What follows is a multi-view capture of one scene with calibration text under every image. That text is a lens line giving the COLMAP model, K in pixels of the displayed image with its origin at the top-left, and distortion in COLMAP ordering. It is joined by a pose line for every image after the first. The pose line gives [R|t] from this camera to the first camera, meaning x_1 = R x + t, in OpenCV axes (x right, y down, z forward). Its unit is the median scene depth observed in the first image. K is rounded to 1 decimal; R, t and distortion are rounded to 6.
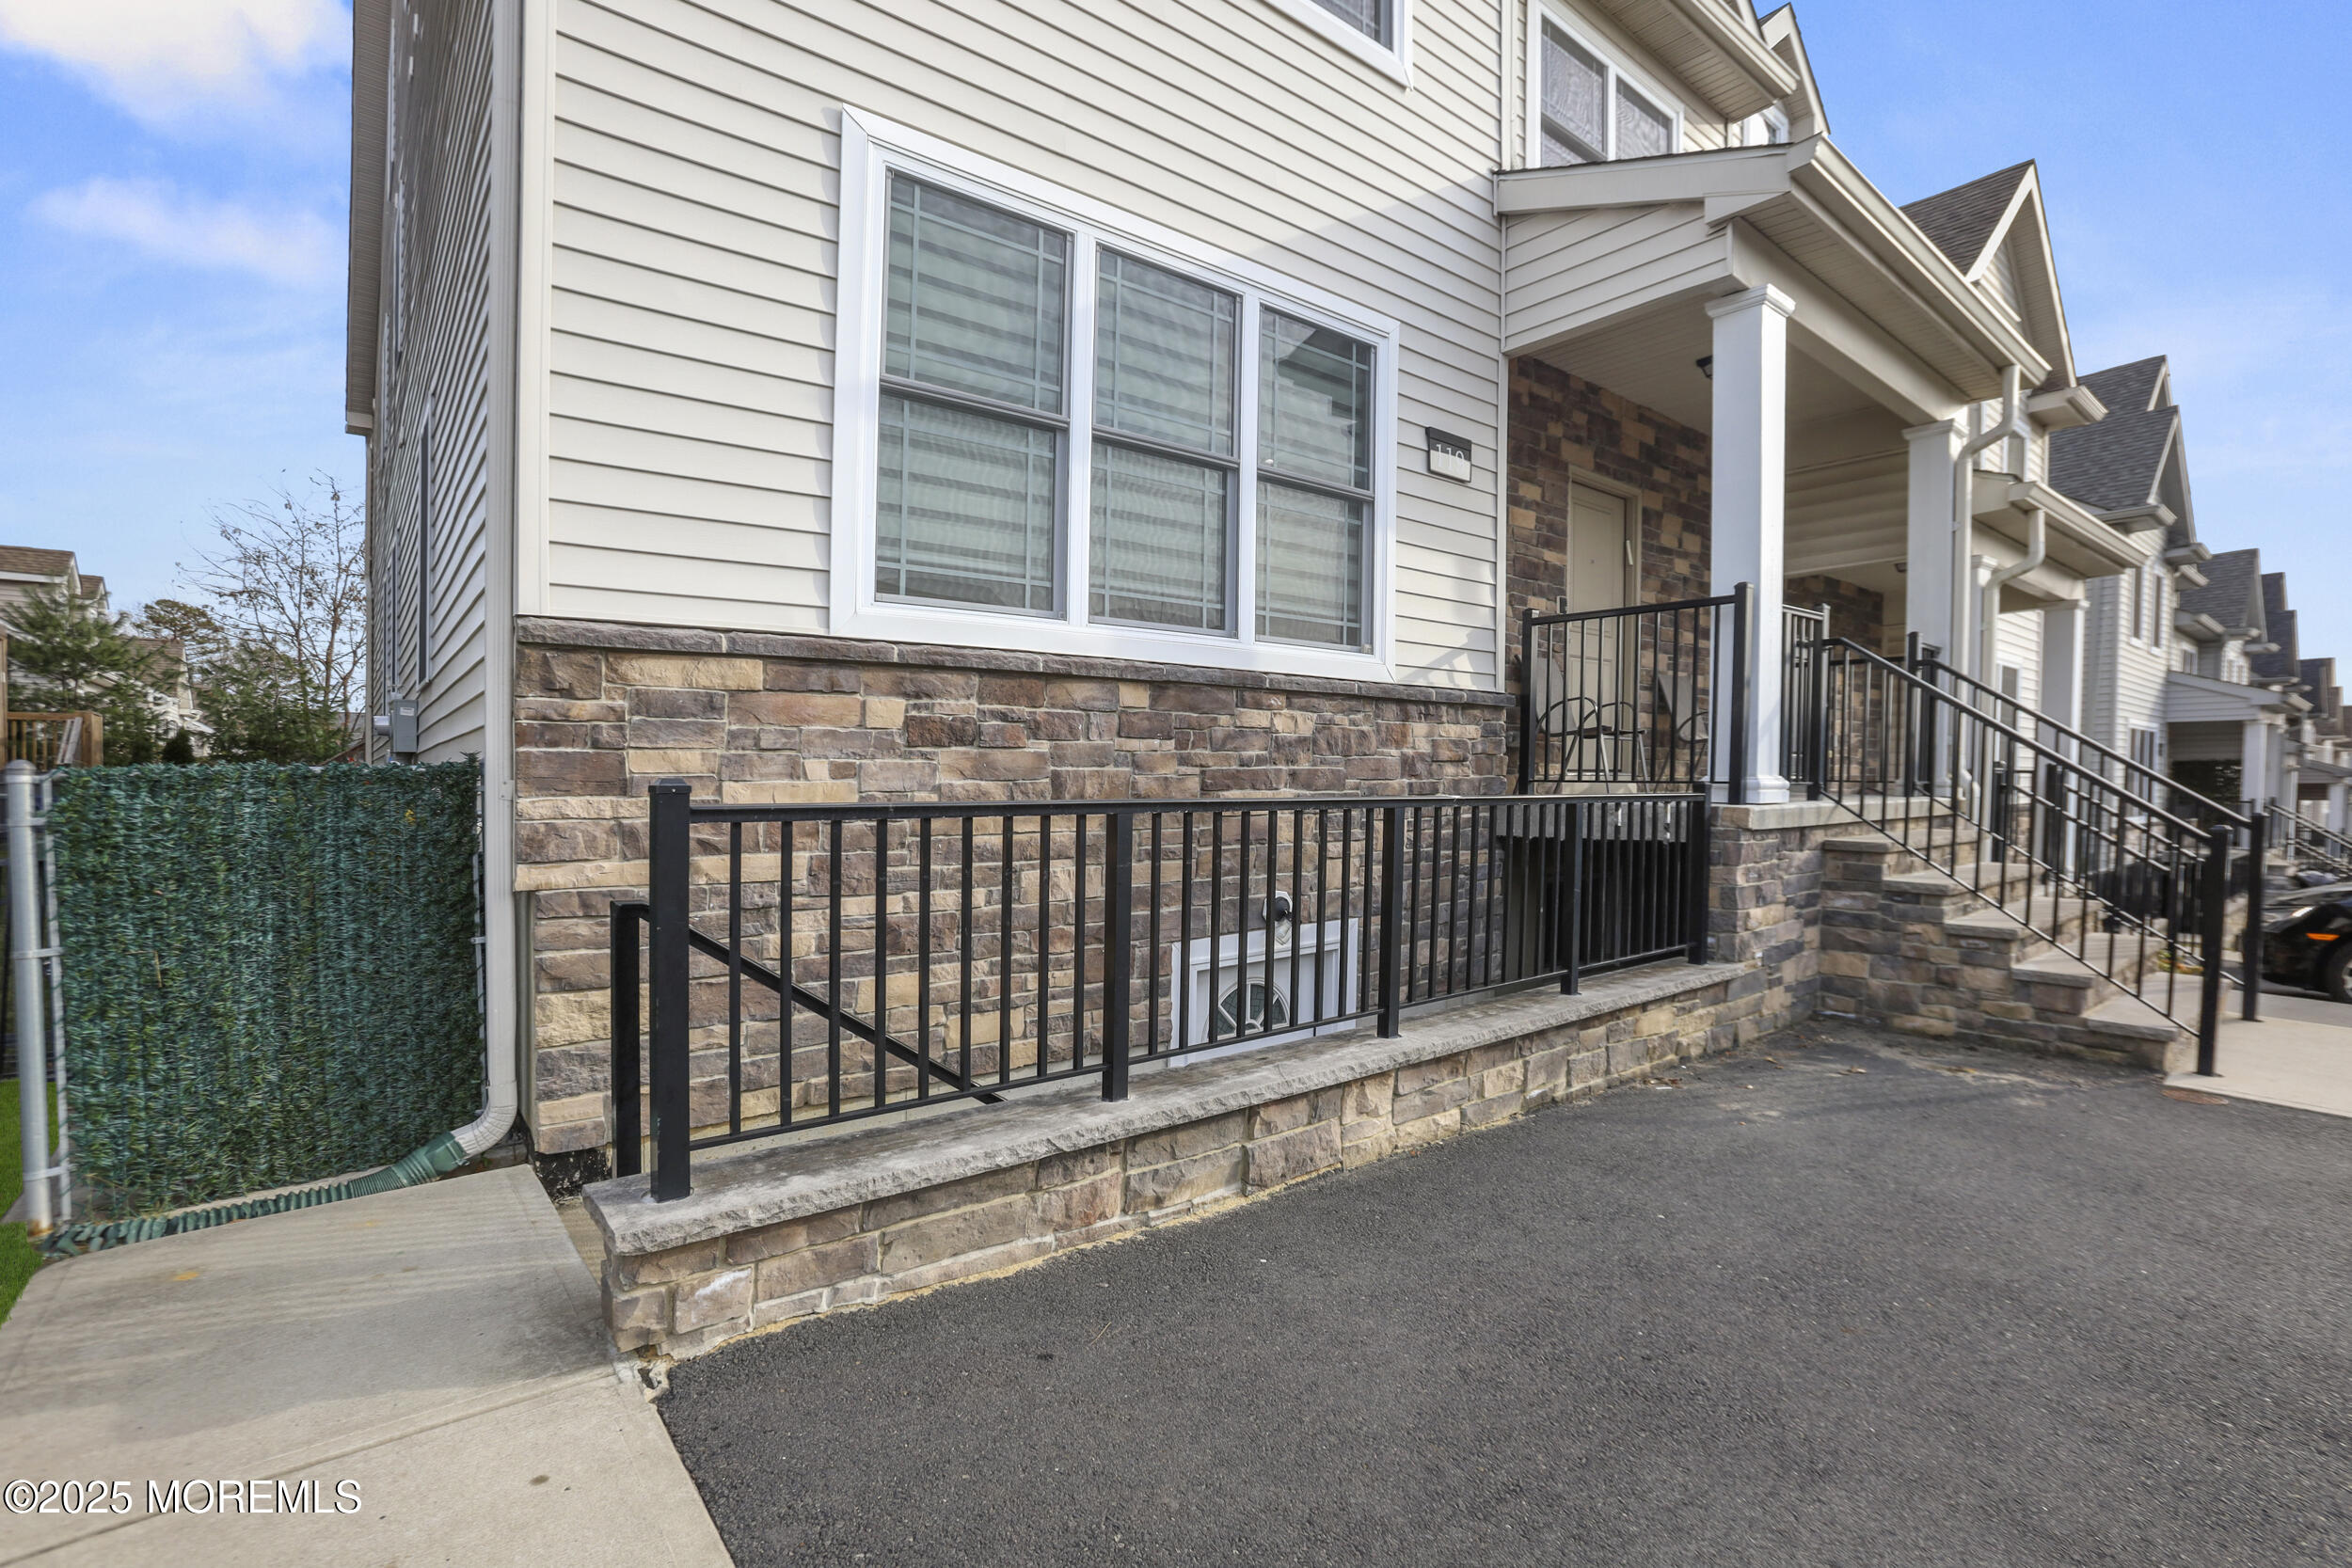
lens RADIAL K [[1077.8, 0, 1176.0], [0, 1077.8, 784.0], [0, 0, 1]] dist [-0.073178, -0.000006]
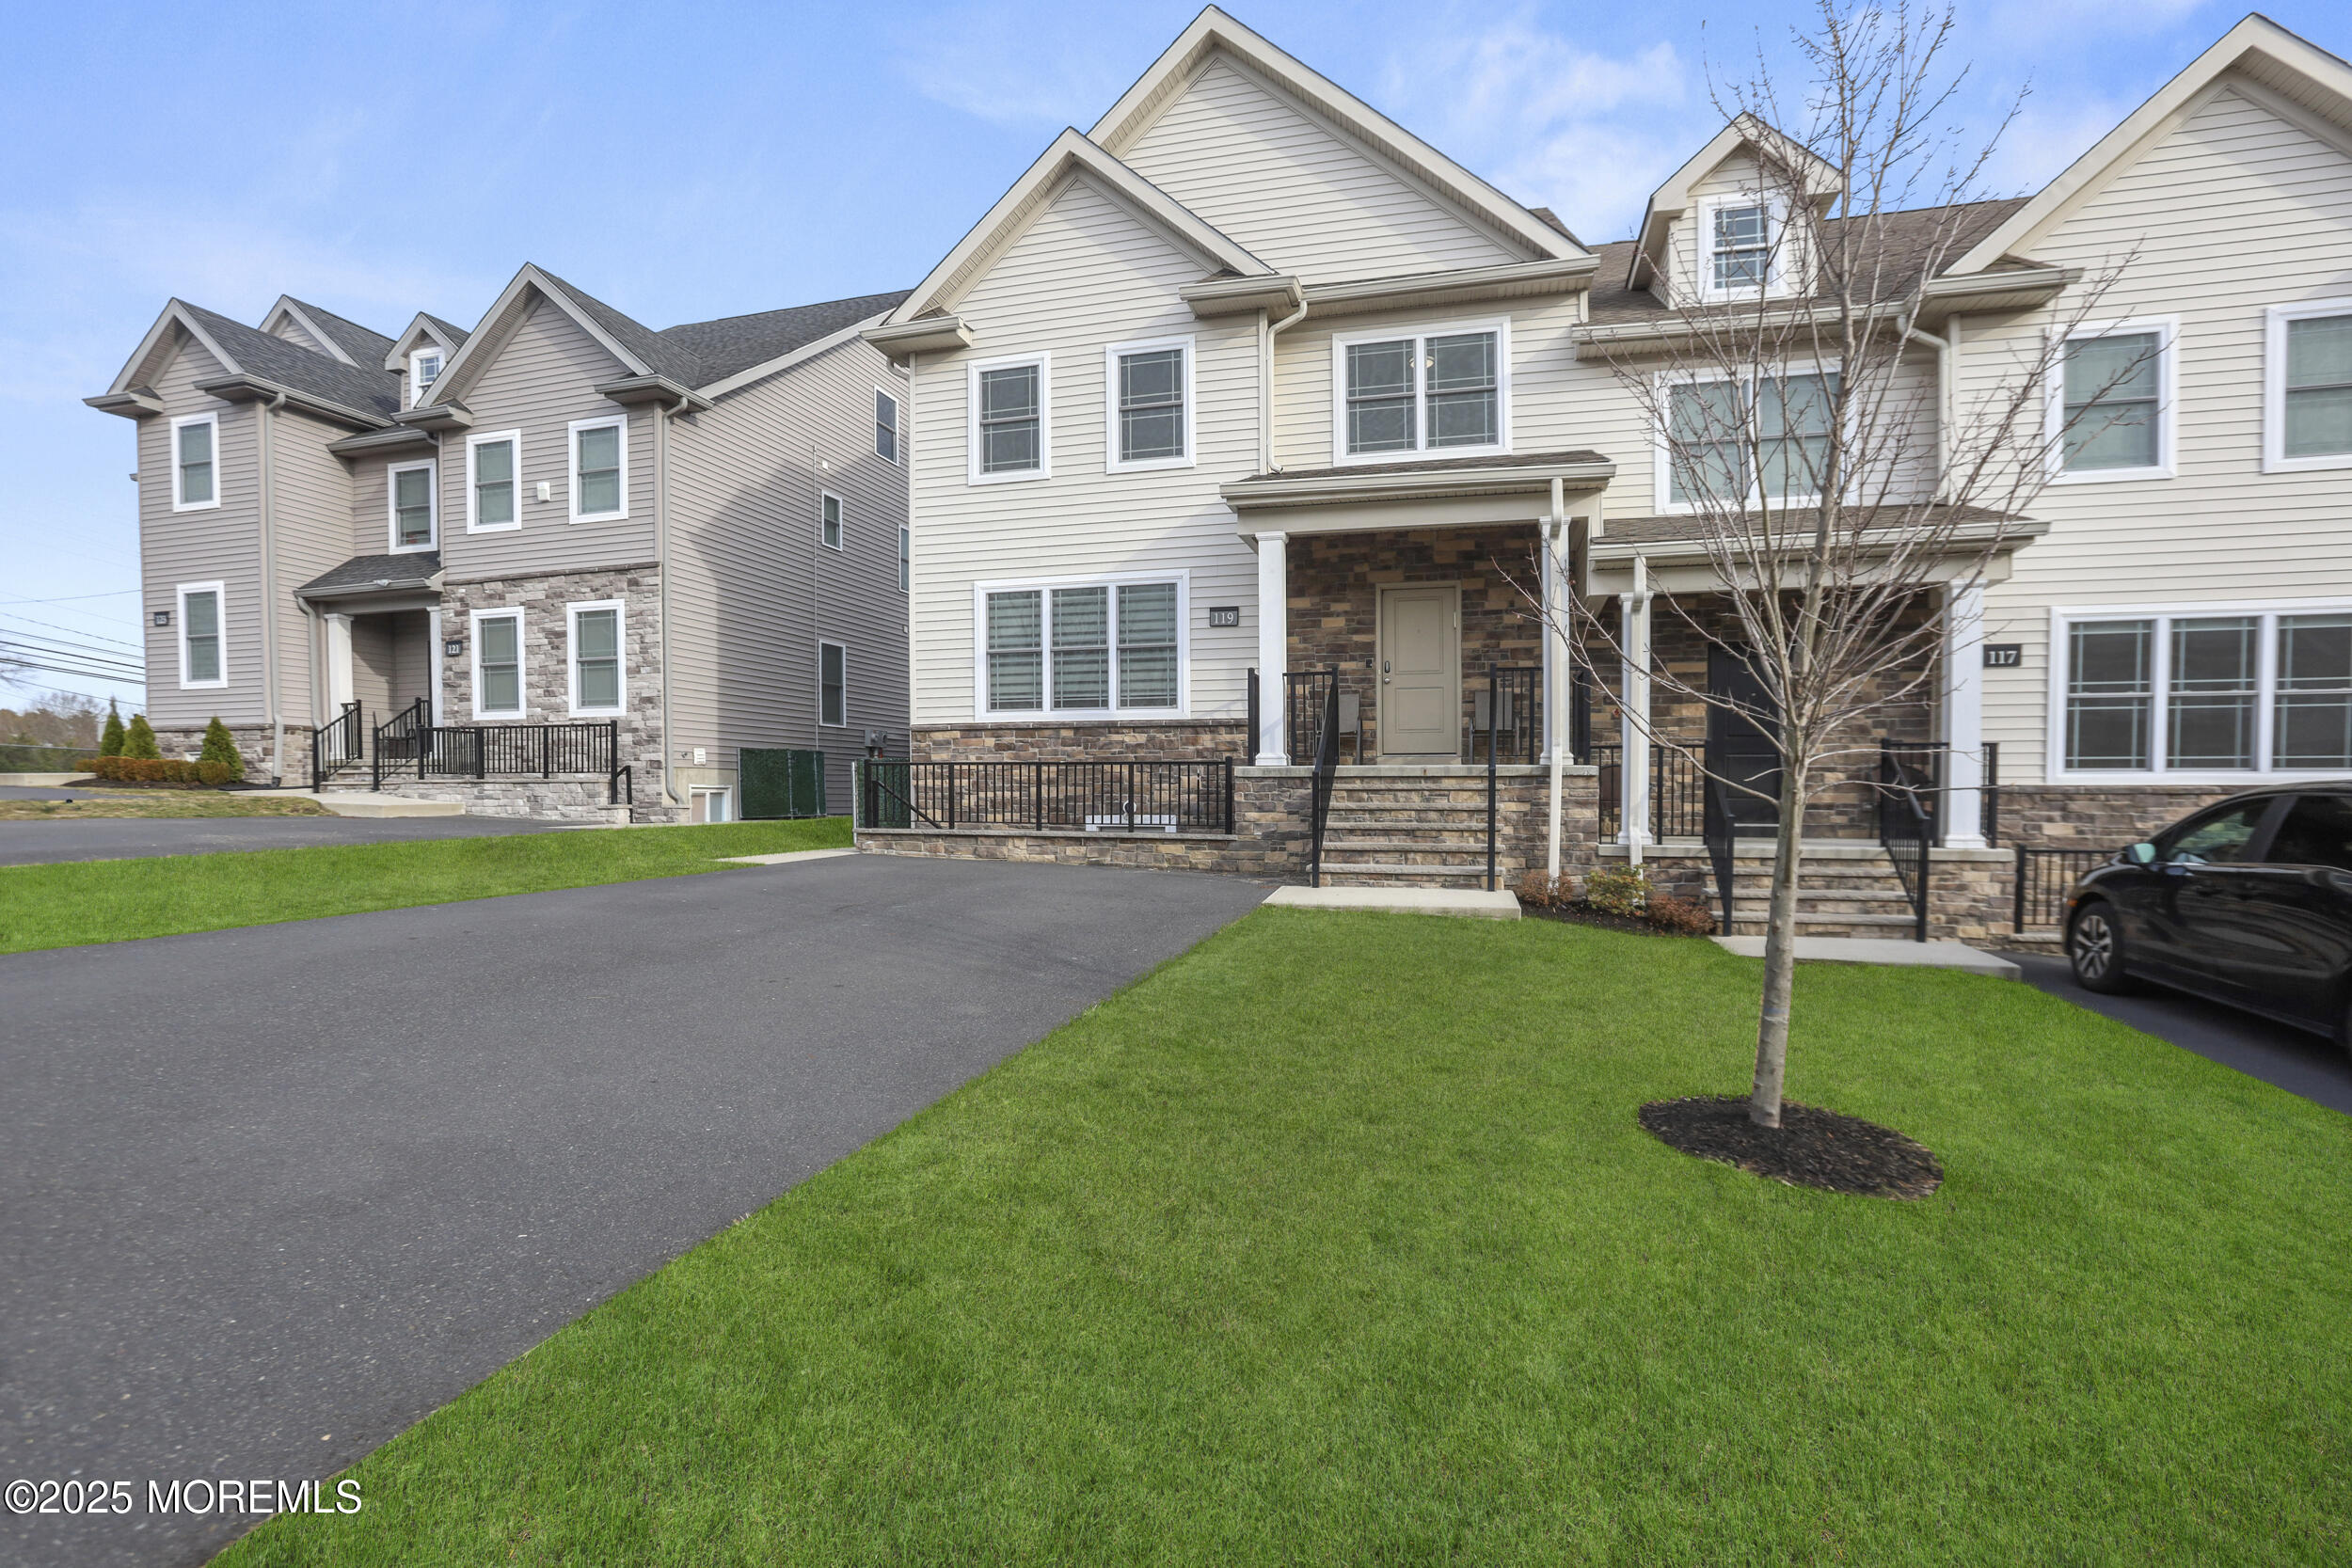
lens RADIAL K [[1077.8, 0, 1176.0], [0, 1077.8, 784.0], [0, 0, 1]] dist [-0.073178, -0.000006]
pose [[0.585193, 0.000558, -0.810894, 2.792807], [-0.002860, 0.999995, -0.001375, 0.072334], [0.810889, 0.003124, 0.585192, -0.582979]]
